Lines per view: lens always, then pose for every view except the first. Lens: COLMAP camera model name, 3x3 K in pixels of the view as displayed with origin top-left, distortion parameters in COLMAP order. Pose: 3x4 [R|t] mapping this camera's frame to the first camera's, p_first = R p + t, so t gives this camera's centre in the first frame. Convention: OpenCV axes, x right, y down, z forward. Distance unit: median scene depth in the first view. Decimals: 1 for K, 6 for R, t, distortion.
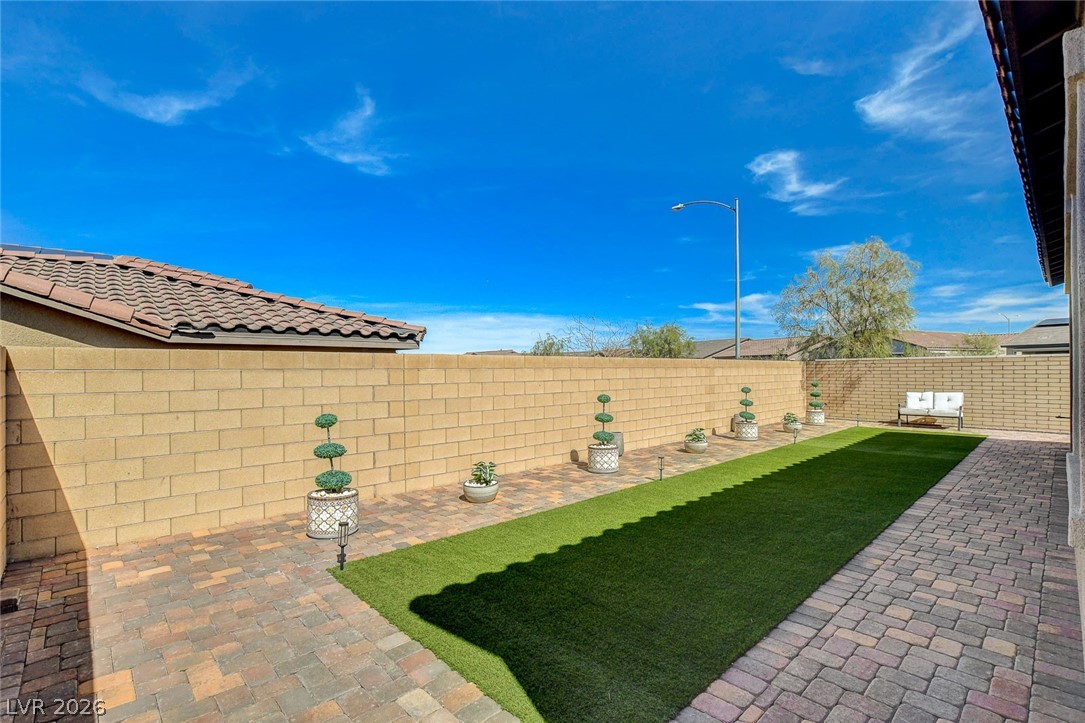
lens RADIAL K [[492.7, 0, 542.5], [0, 492.7, 361.5], [0, 0, 1]] dist [-0.019523, 0.000942]
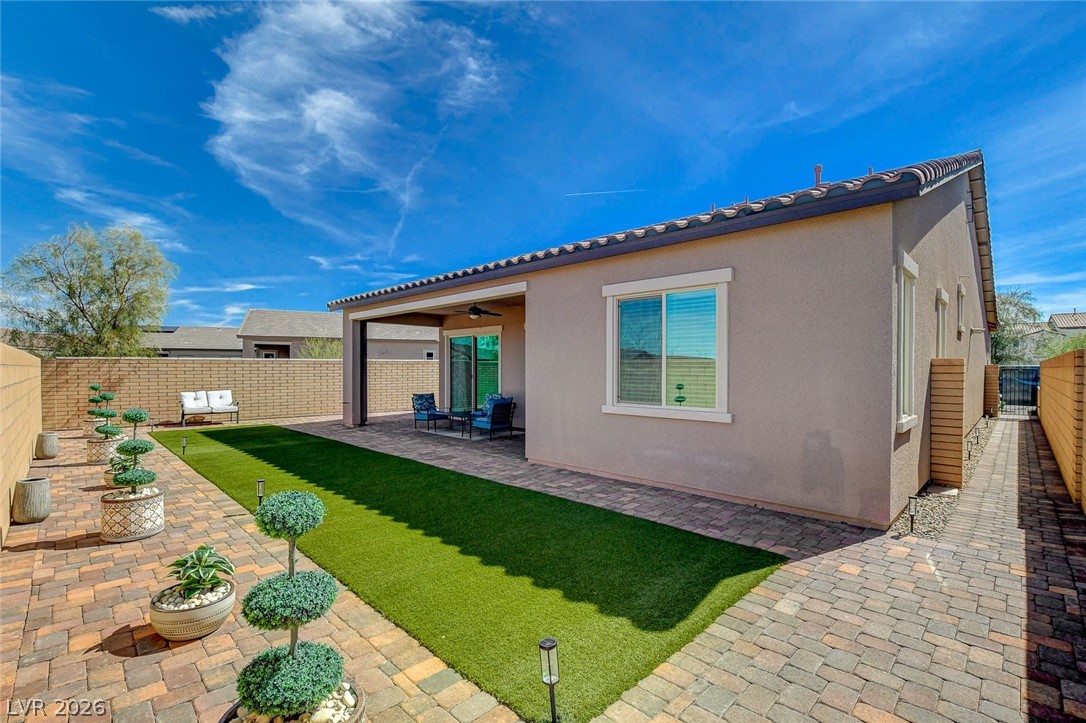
lens RADIAL K [[493.2, 0, 543.0], [0, 493.2, 361.5], [0, 0, 1]] dist [-0.019523, 0.000942]
pose [[-0.035463, 0.019287, 0.999185, -1.147961], [-0.017007, 0.999657, -0.019899, 0.030190], [-0.999226, -0.017698, -0.035123, 1.240255]]
